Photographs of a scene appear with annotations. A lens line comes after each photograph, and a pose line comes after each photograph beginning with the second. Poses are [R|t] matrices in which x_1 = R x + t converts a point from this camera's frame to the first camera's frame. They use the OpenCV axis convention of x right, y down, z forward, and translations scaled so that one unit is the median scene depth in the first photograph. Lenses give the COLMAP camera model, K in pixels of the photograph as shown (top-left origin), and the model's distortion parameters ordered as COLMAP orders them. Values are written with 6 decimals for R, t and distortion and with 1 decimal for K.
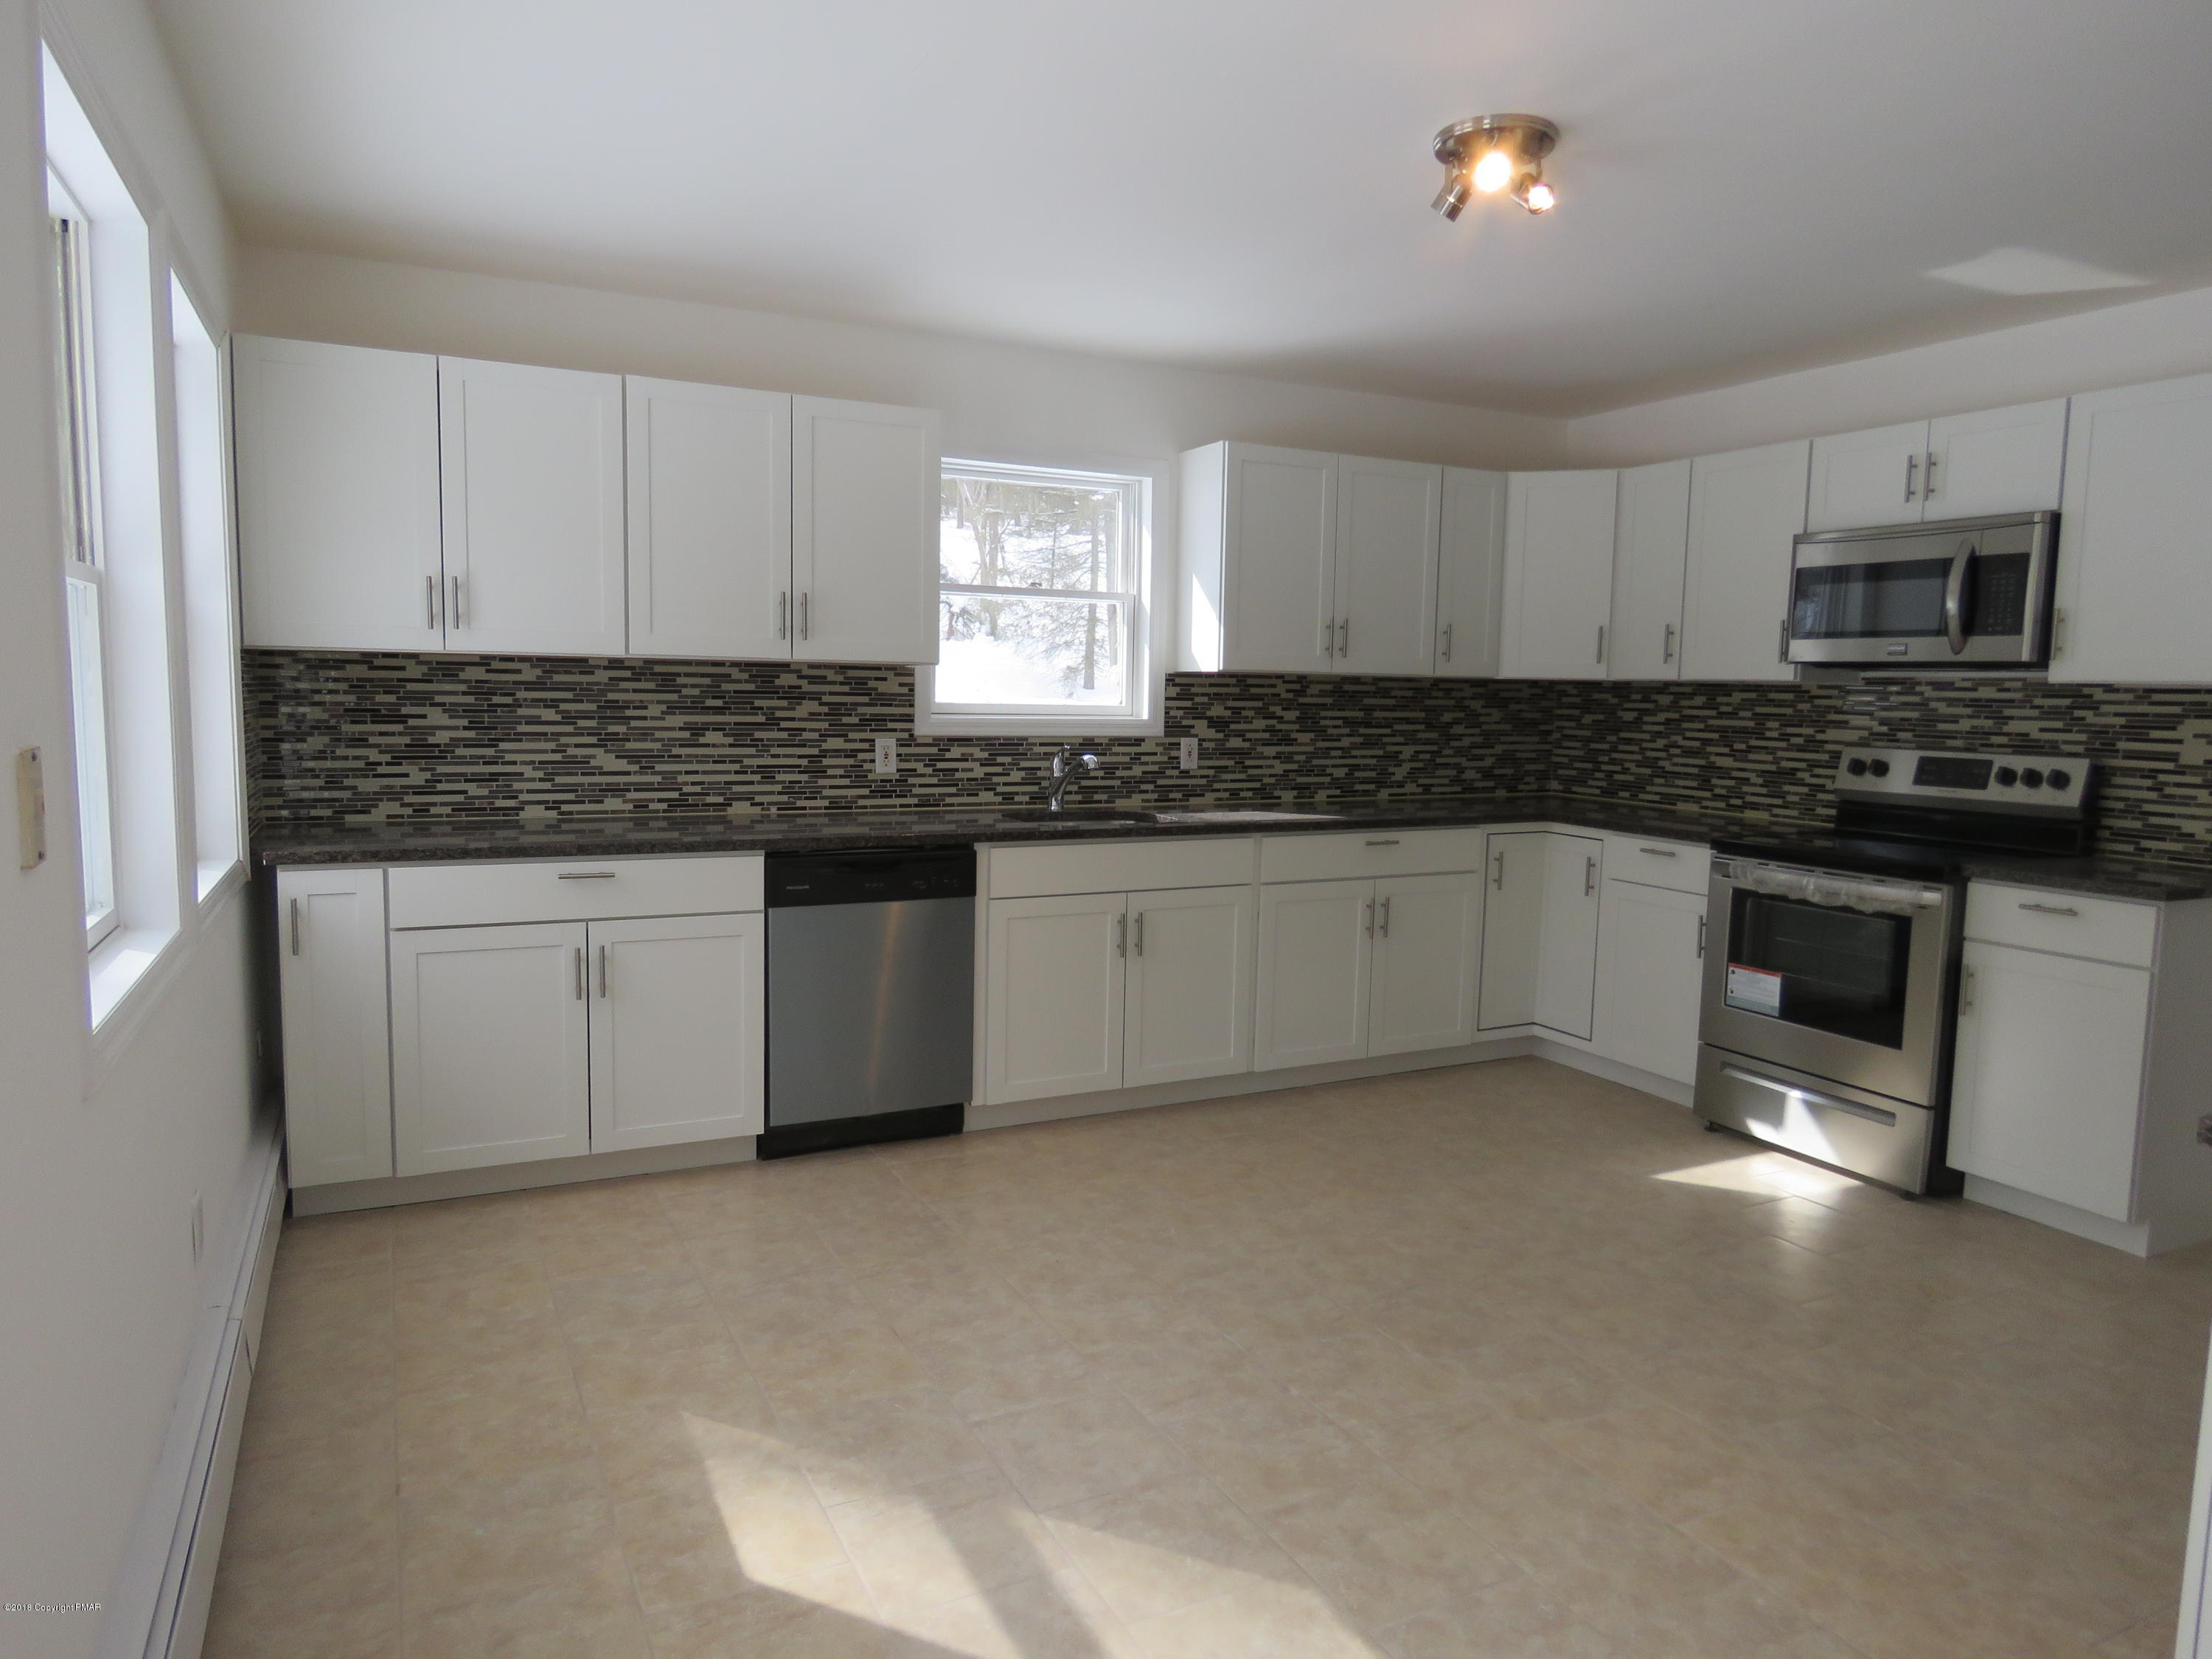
lens RADIAL K [[1422.2, 0, 1106.0], [0, 1422.2, 829.5], [0, 0, 1]] dist [-0.001755, 0.002659]
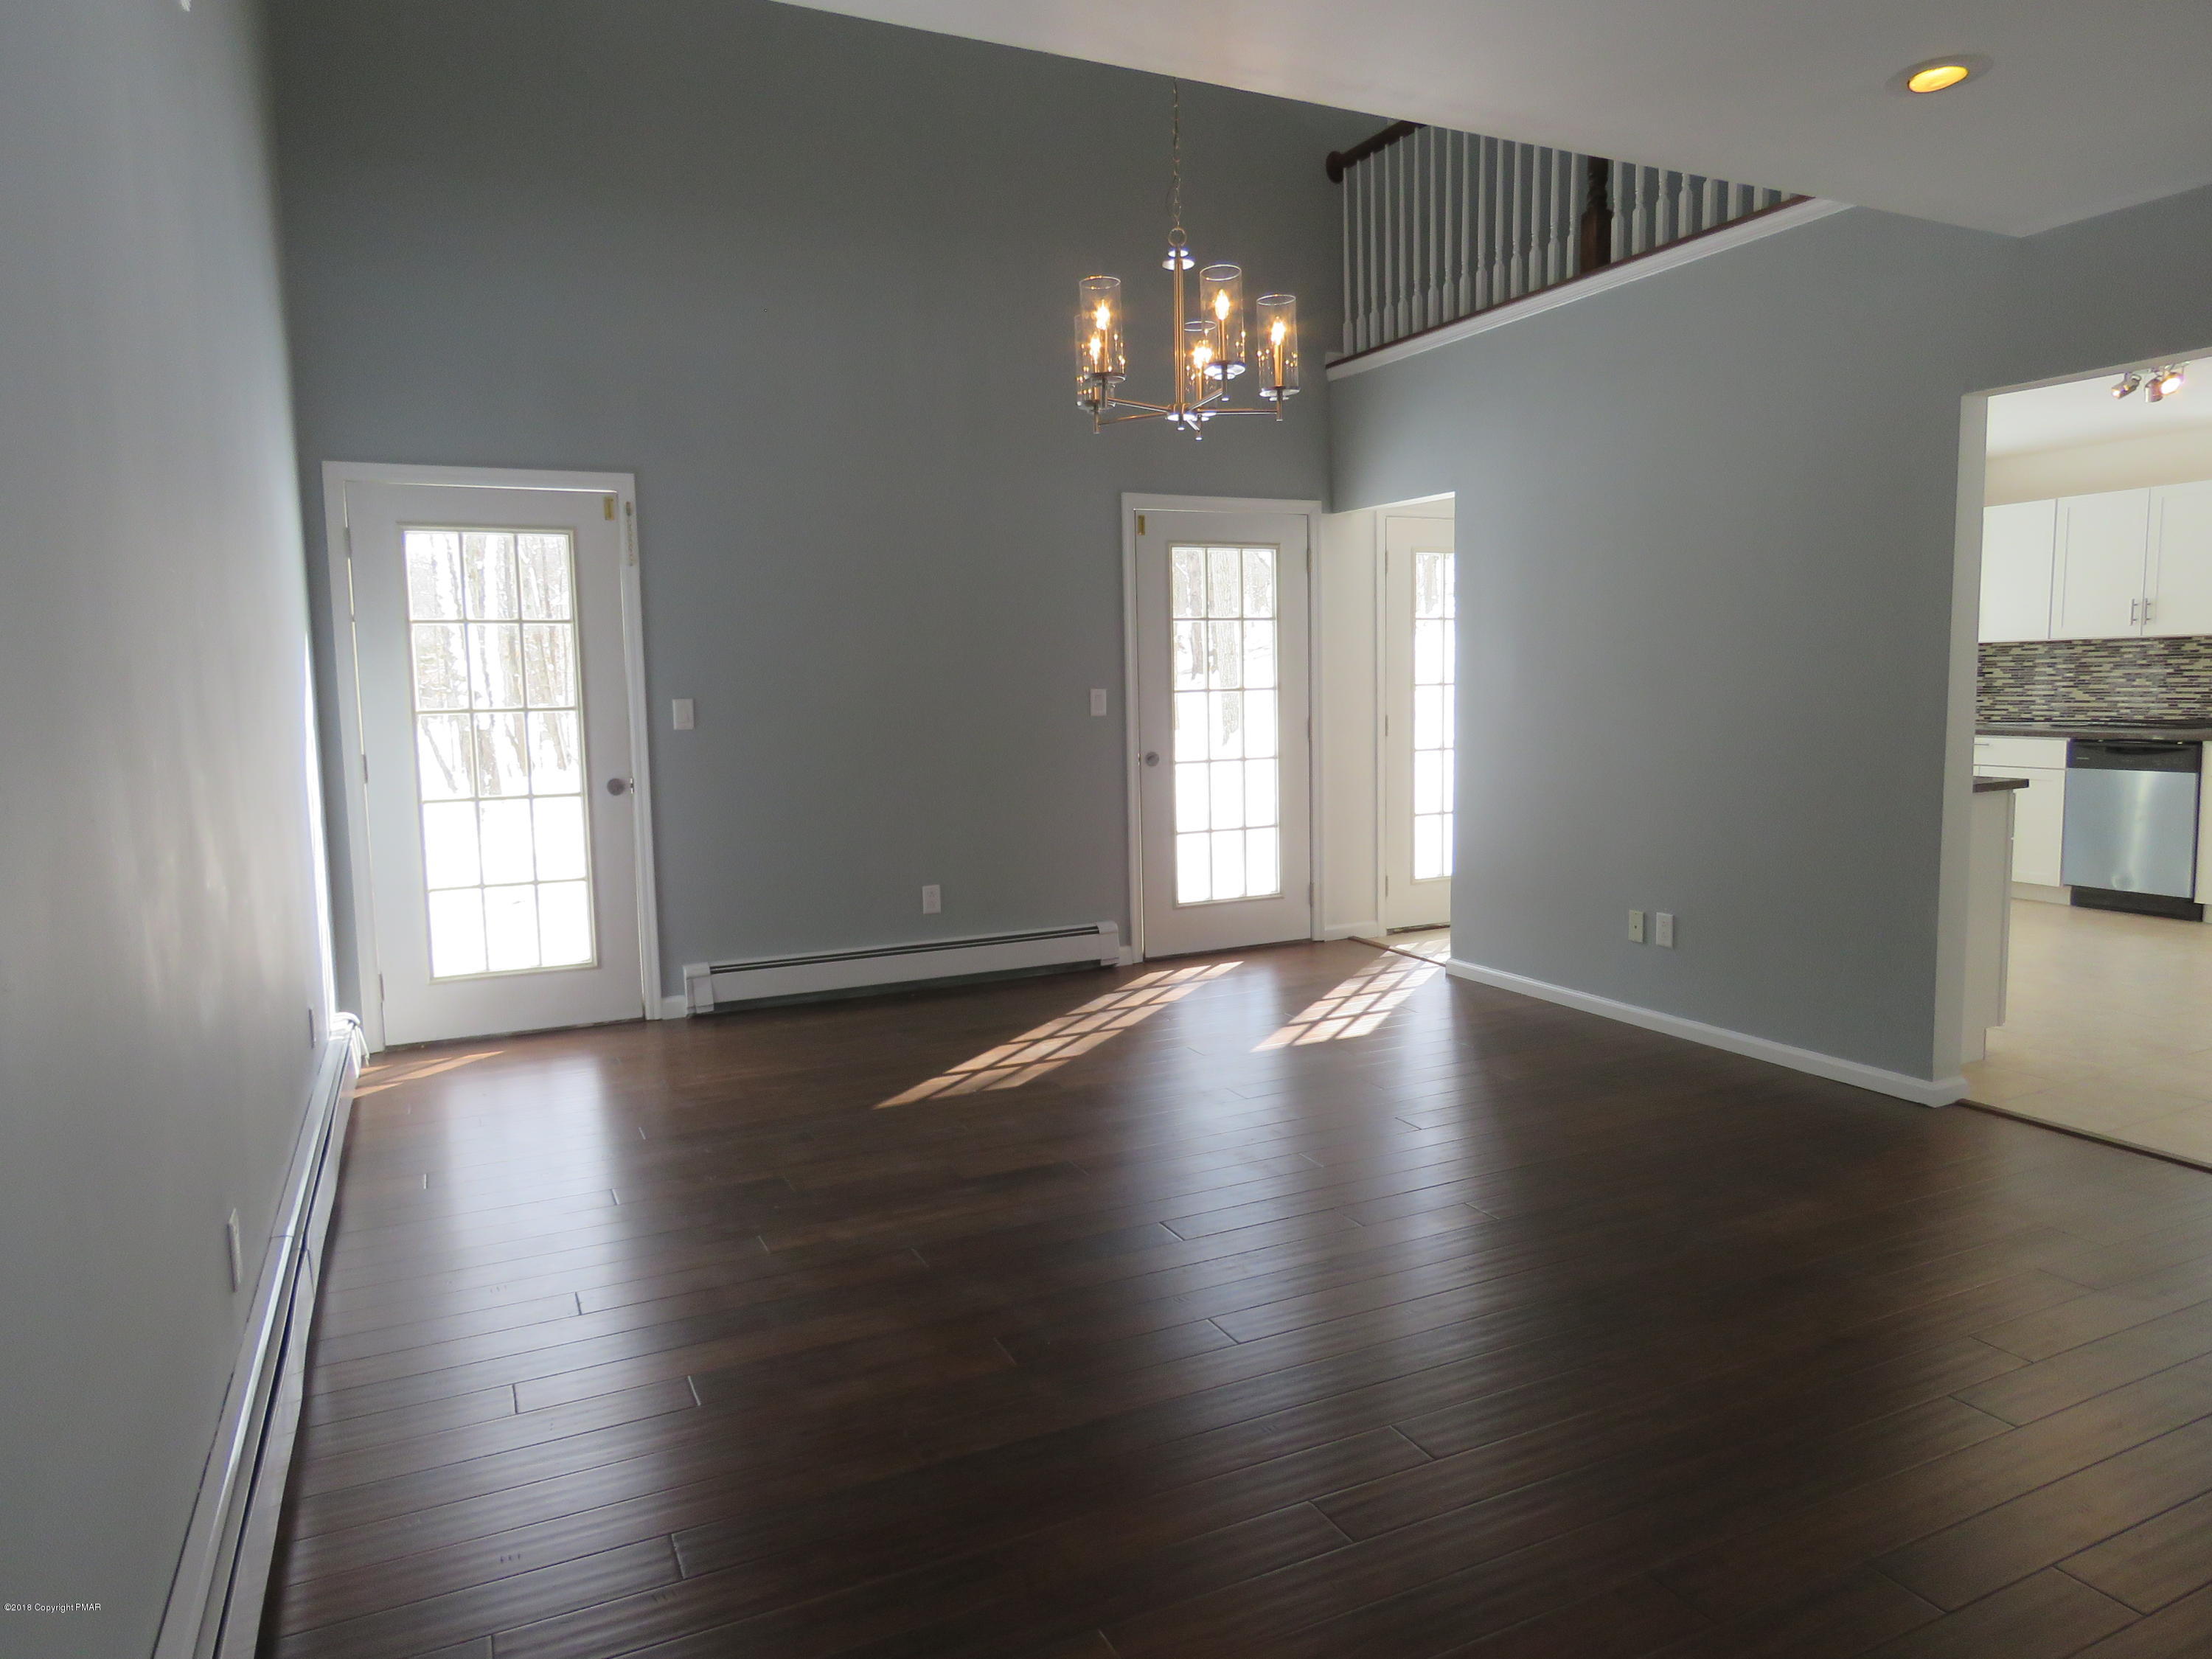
lens RADIAL K [[1423.1, 0, 1106.0], [0, 1423.1, 829.5], [0, 0, 1]] dist [-0.004731, 0.004005]
pose [[-0.013327, 0.083603, -0.996410, 1.546242], [-0.083775, 0.992902, 0.084429, 0.077289], [0.996396, 0.084599, -0.006229, -0.252733]]
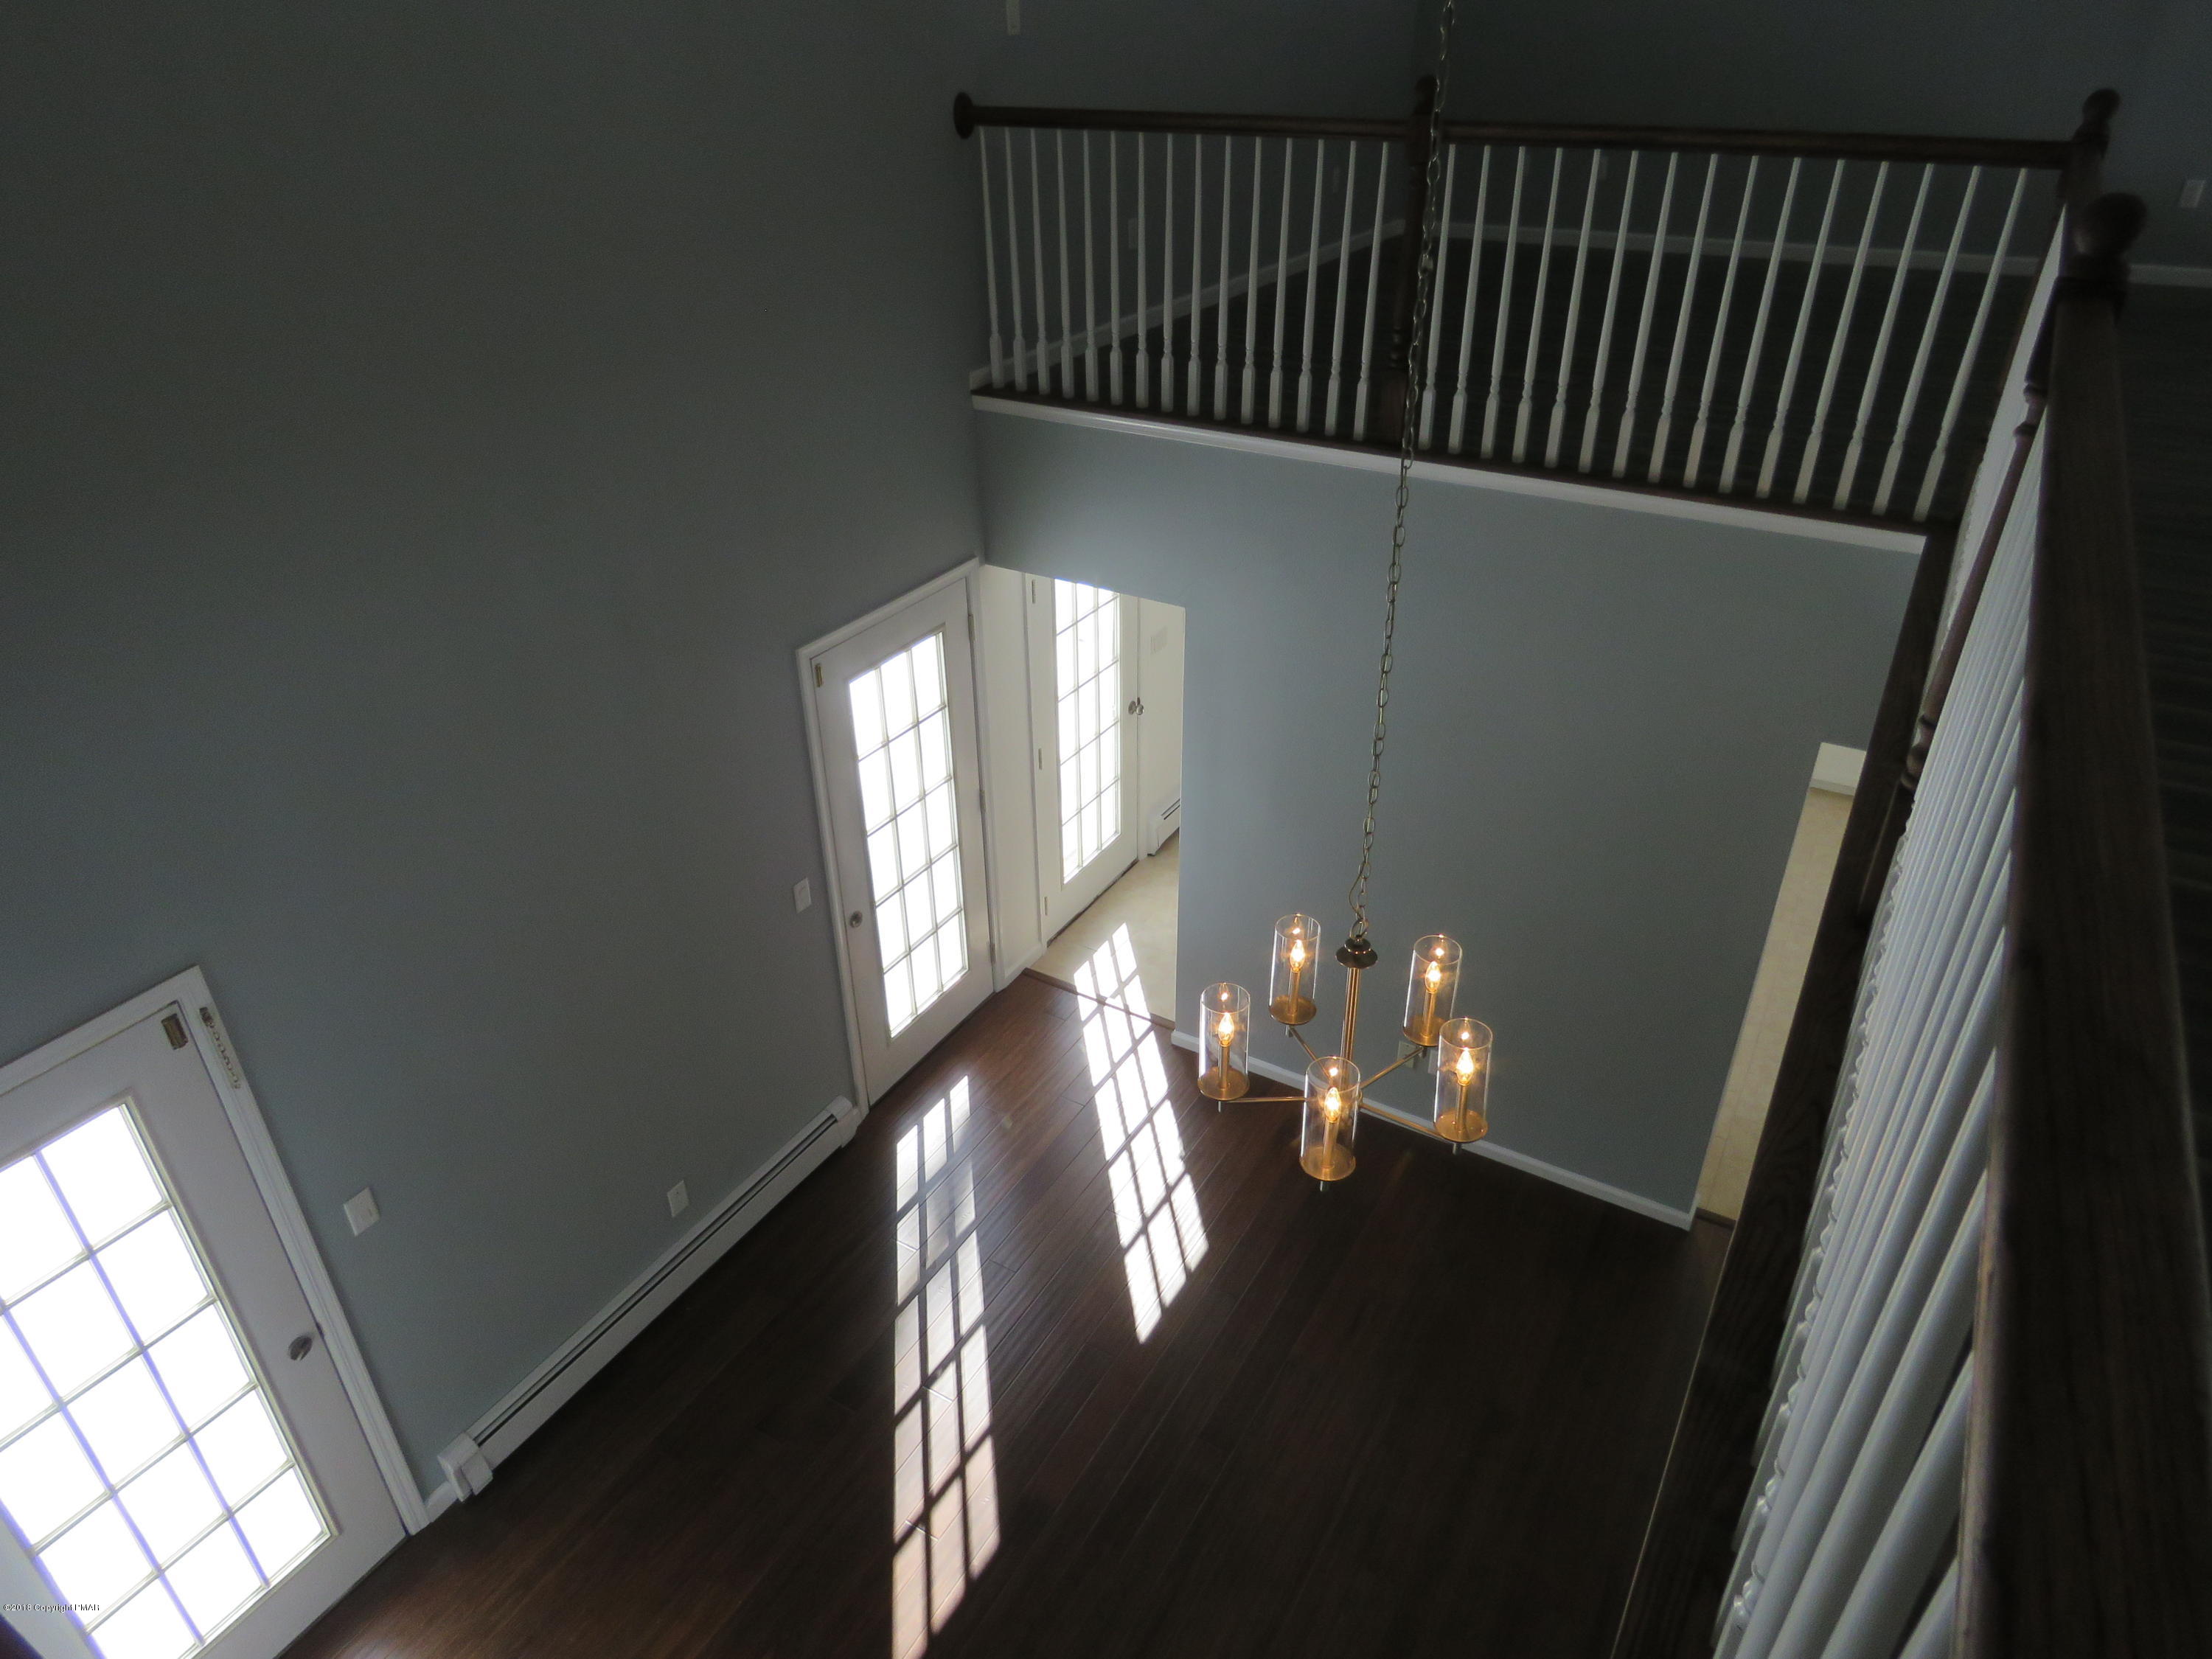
lens RADIAL K [[1422.2, 0, 1106.0], [0, 1422.2, 829.5], [0, 0, 1]] dist [-0.001755, 0.002659]
pose [[0.545257, 0.410828, -0.730695, 1.060147], [-0.067093, 0.890263, 0.450479, -0.548484], [0.835580, -0.196602, 0.512986, -0.680493]]
